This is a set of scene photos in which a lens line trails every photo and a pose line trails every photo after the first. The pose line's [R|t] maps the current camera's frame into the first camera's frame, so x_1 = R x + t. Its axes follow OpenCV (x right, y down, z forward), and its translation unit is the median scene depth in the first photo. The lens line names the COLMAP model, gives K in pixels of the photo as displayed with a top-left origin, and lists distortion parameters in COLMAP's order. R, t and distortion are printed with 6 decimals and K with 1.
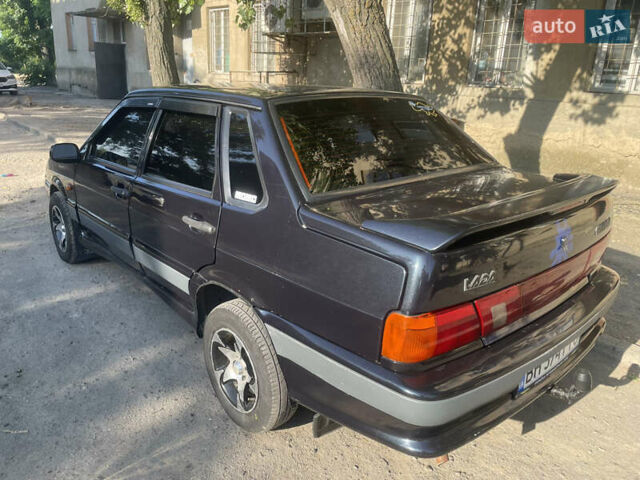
lens RADIAL K [[495.3, 0, 322.2], [0, 495.3, 242.5], [0, 0, 1]] dist [0.044299, -0.059812]
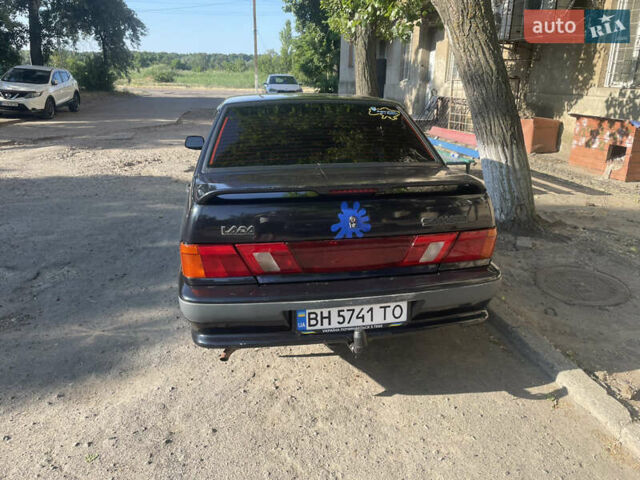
lens RADIAL K [[495.3, 0, 317.7], [0, 495.3, 242.2], [0, 0, 1]] dist [0.044299, -0.059812]
pose [[0.842102, 0.140117, -0.520798, 0.260662], [-0.149054, 0.988514, 0.024940, 0.008602], [0.518311, 0.056625, 0.853315, -0.018428]]
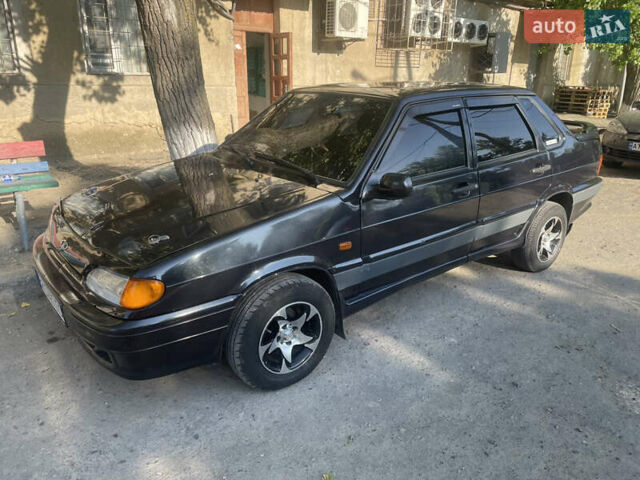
lens RADIAL K [[495.3, 0, 322.7], [0, 495.3, 238.8], [0, 0, 1]] dist [0.044299, -0.059812]
pose [[0.040094, -0.349751, 0.935984, -0.563631], [0.303049, 0.896871, 0.322154, -0.171633], [-0.952131, 0.270732, 0.141951, 0.450505]]
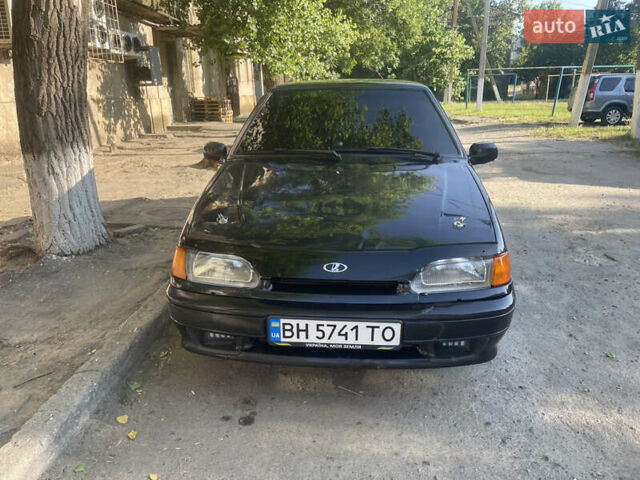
lens RADIAL K [[495.3, 0, 319.5], [0, 495.3, 239.0], [0, 0, 1]] dist [0.044299, -0.059812]
pose [[-0.715889, -0.222948, 0.661663, -0.427627], [0.211187, 0.834121, 0.509552, -0.269684], [-0.665510, 0.504517, -0.550054, 0.819934]]
